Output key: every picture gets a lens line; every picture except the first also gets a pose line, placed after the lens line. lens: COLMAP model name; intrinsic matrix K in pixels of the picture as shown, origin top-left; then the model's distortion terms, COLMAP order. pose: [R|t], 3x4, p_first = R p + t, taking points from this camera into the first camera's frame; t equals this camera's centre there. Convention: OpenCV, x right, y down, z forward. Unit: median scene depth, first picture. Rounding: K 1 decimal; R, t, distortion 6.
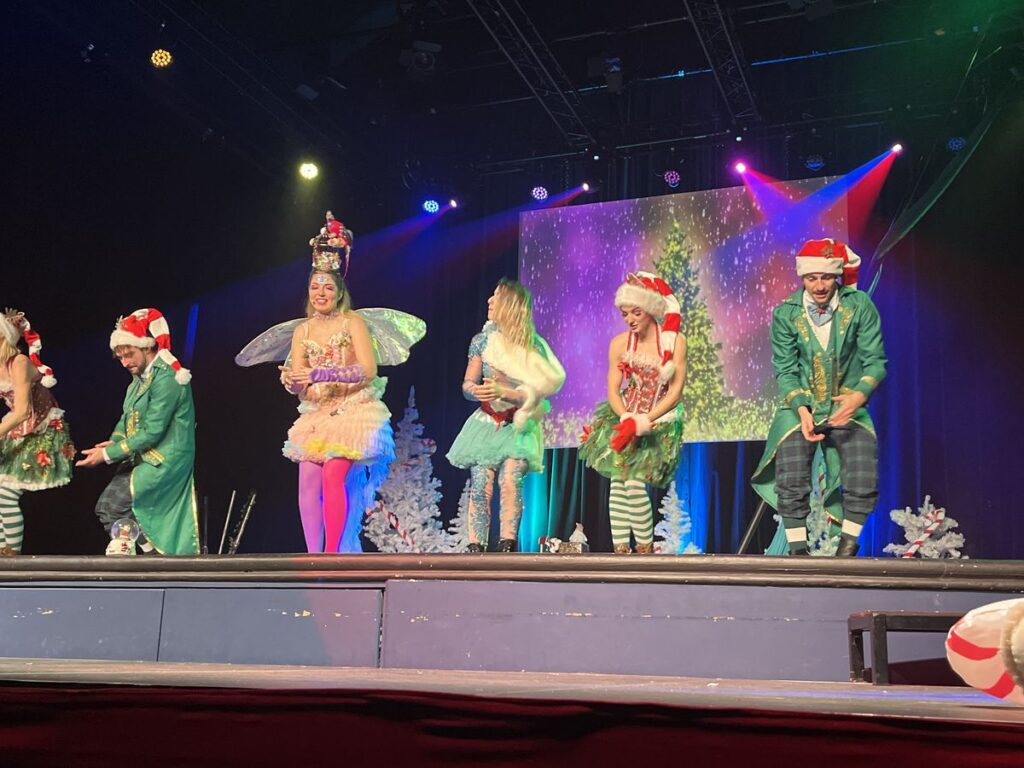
lens RADIAL K [[1170.1, 0, 513.4], [0, 1170.1, 381.6], [0, 0, 1]] dist [0.035230, 0.000000]
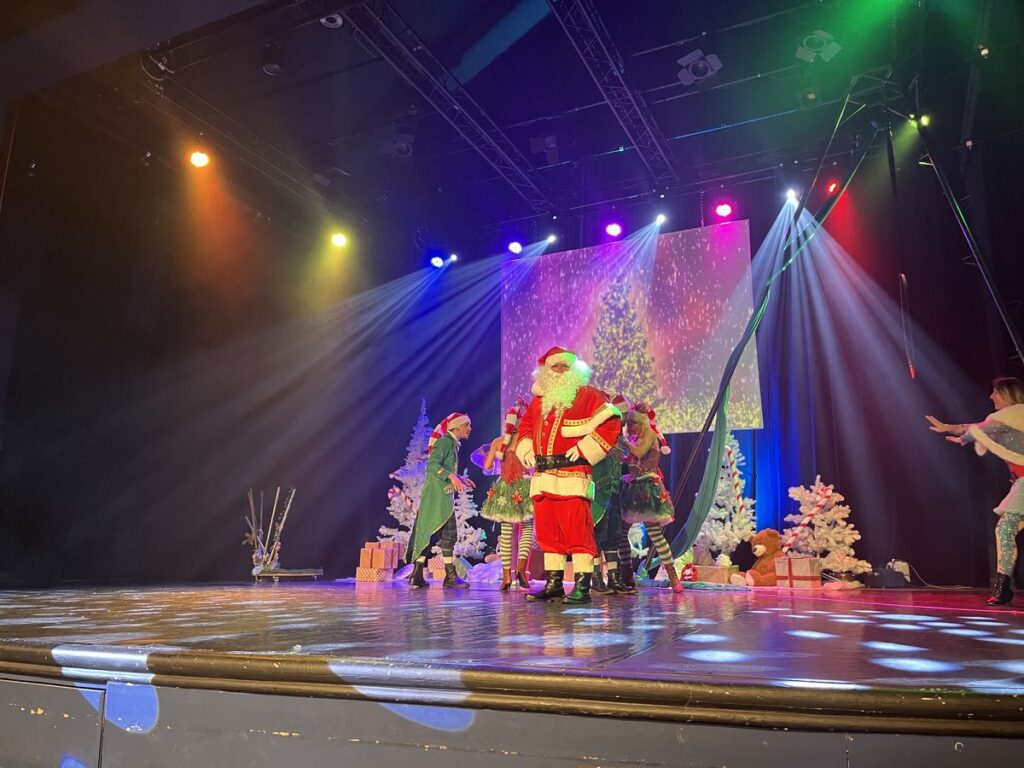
lens RADIAL K [[784.6, 0, 511.5], [0, 784.6, 385.1], [0, 0, 1]] dist [0.038889, -0.005737]
pose [[0.996348, -0.042046, -0.074319, 0.096885], [0.042958, 0.999020, 0.010706, -0.020376], [0.073796, -0.013859, 0.997177, 0.150541]]
